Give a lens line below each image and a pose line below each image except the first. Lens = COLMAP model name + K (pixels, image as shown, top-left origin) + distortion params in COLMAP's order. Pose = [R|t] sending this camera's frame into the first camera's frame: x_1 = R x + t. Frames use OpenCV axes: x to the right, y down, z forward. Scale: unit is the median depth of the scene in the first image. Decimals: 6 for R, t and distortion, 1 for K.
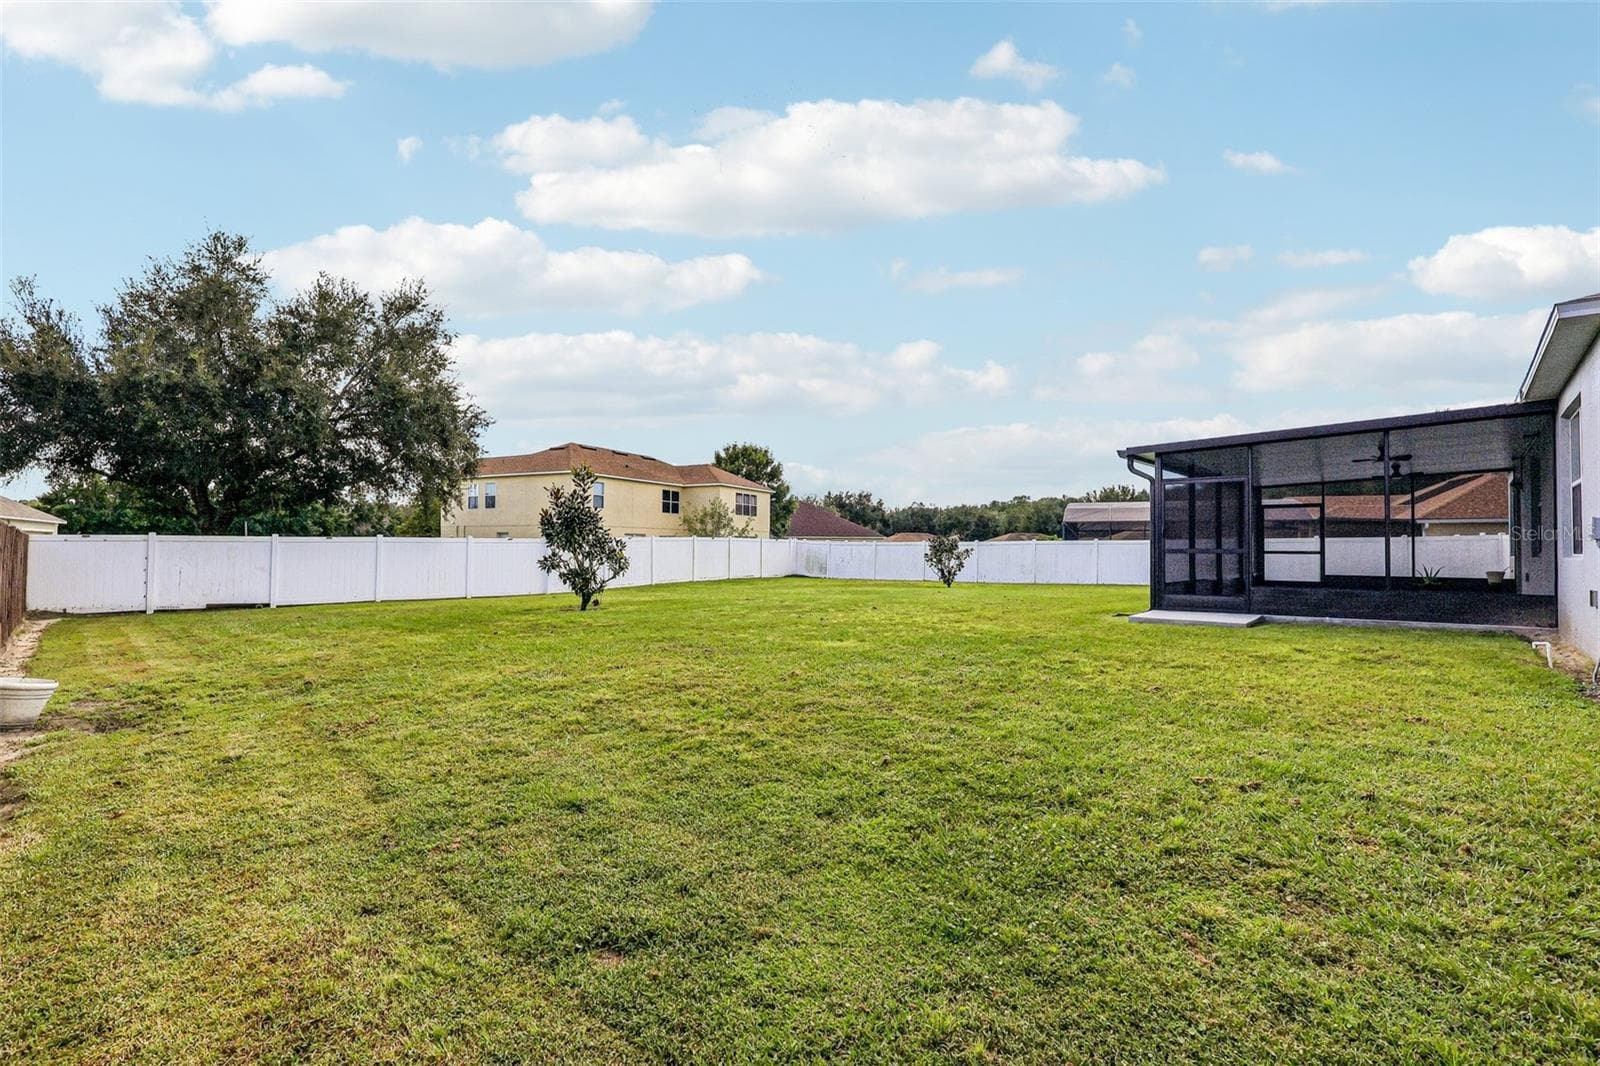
lens RADIAL K [[753.0, 0, 805.7], [0, 753.0, 538.9], [0, 0, 1]] dist [-0.000244, 0.000117]
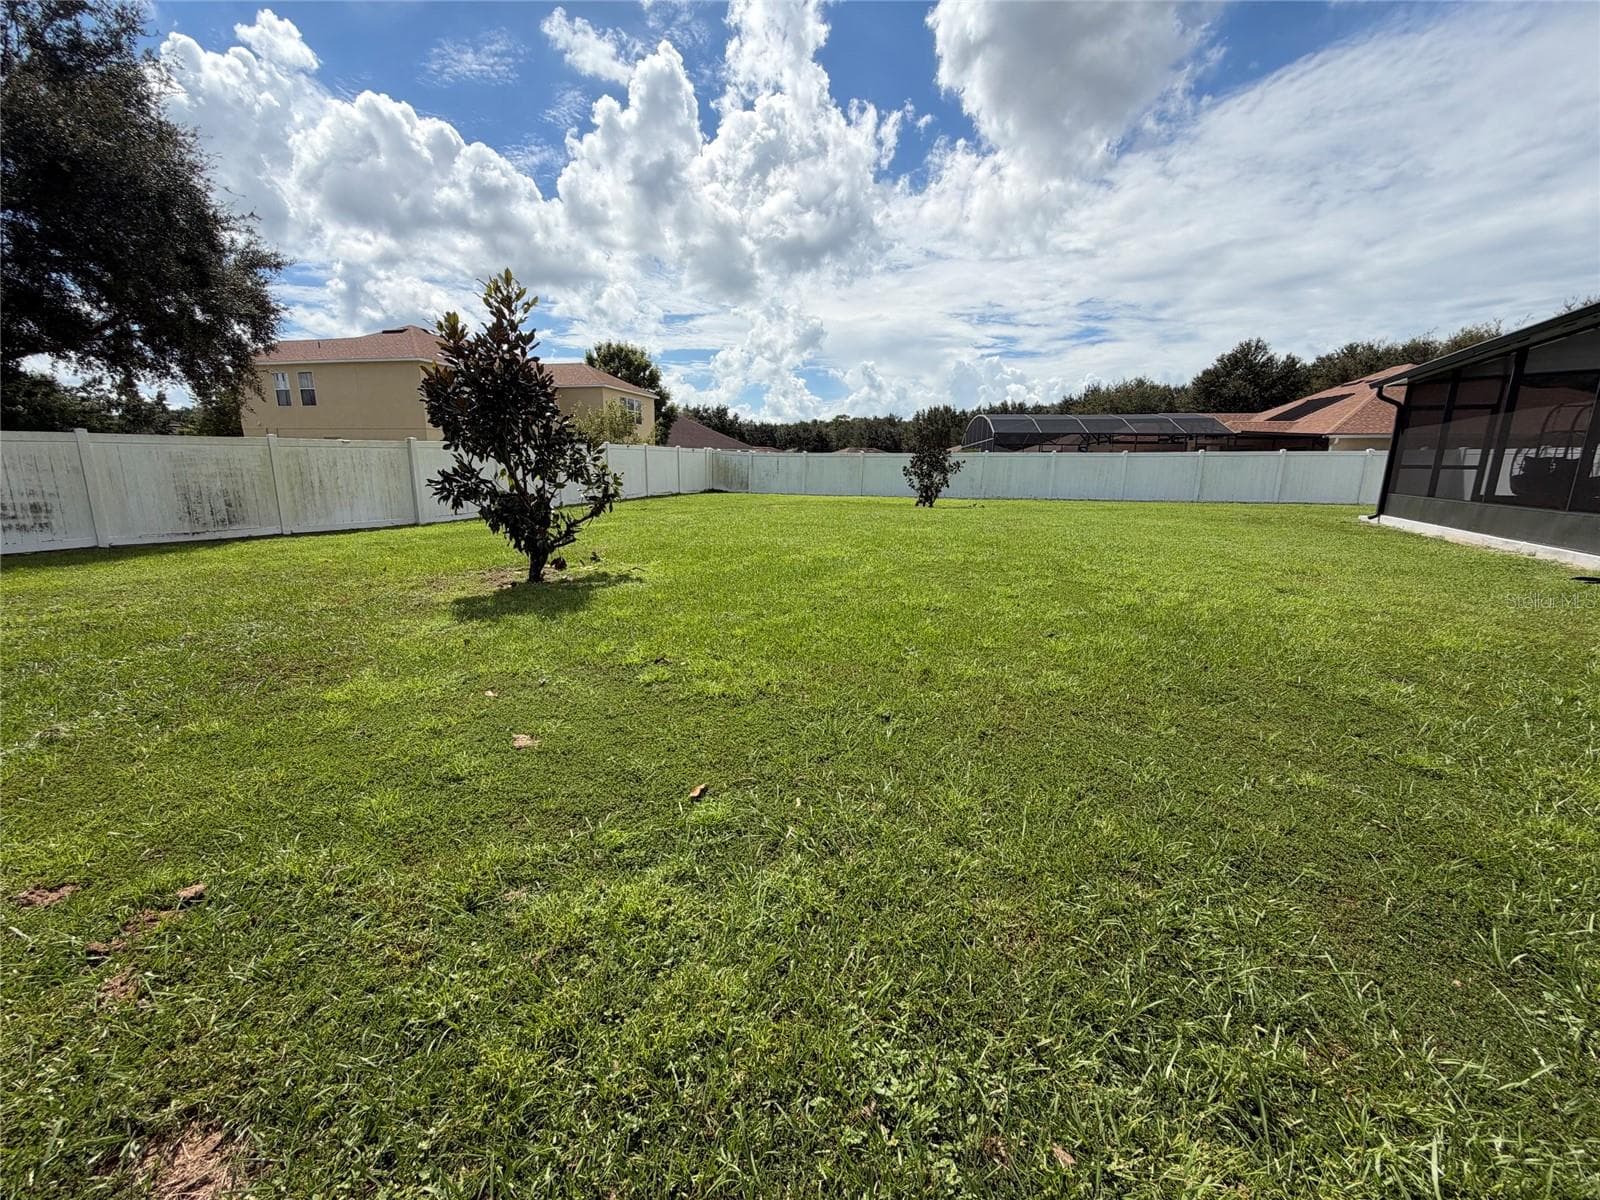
lens RADIAL K [[625.5, 0, 796.3], [0, 625.5, 608.3], [0, 0, 1]] dist [-0.001081, -0.000296]
pose [[0.971809, -0.048986, 0.230625, -0.113025], [-0.008016, 0.970748, 0.239968, 0.005453], [-0.235634, -0.235052, 0.942989, 0.281753]]
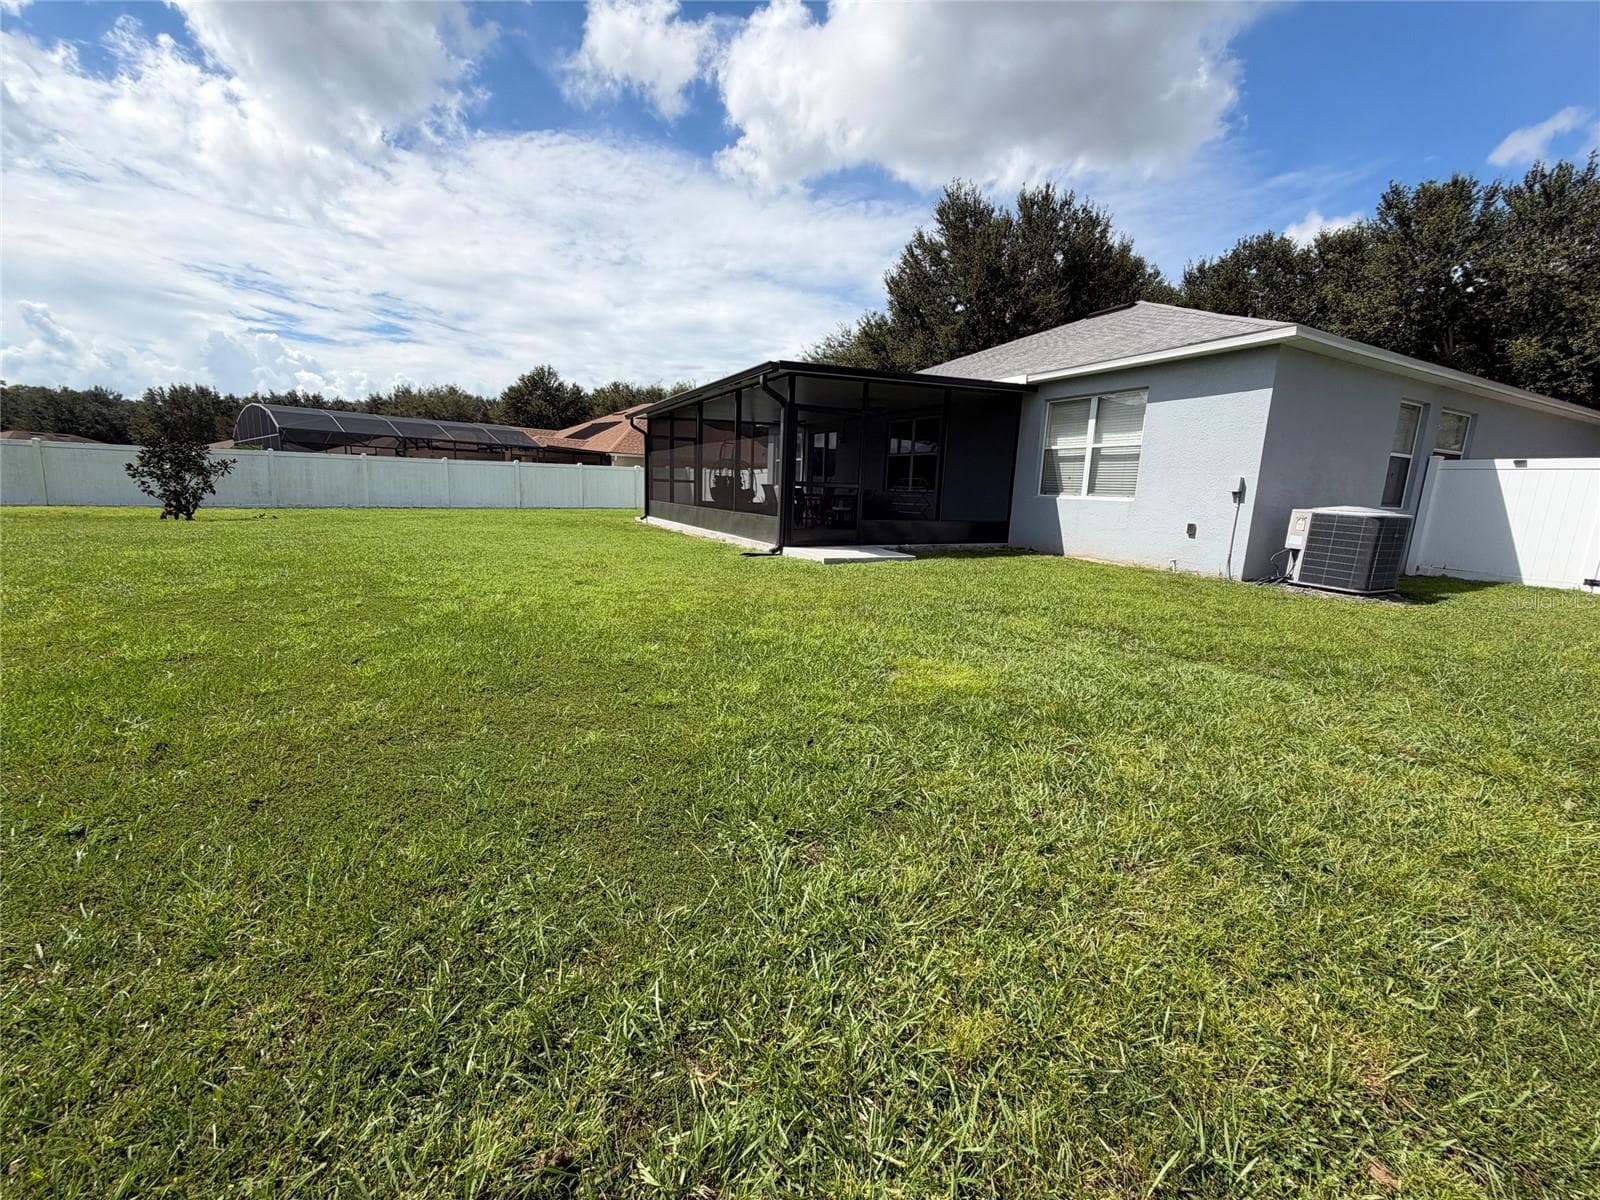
lens RADIAL K [[625.5, 0, 796.3], [0, 625.5, 608.3], [0, 0, 1]] dist [-0.001081, -0.000296]
pose [[0.380838, -0.166654, 0.909499, -0.096382], [-0.051149, 0.978320, 0.200683, 0.003955], [-0.923226, -0.122948, 0.364058, 0.267064]]
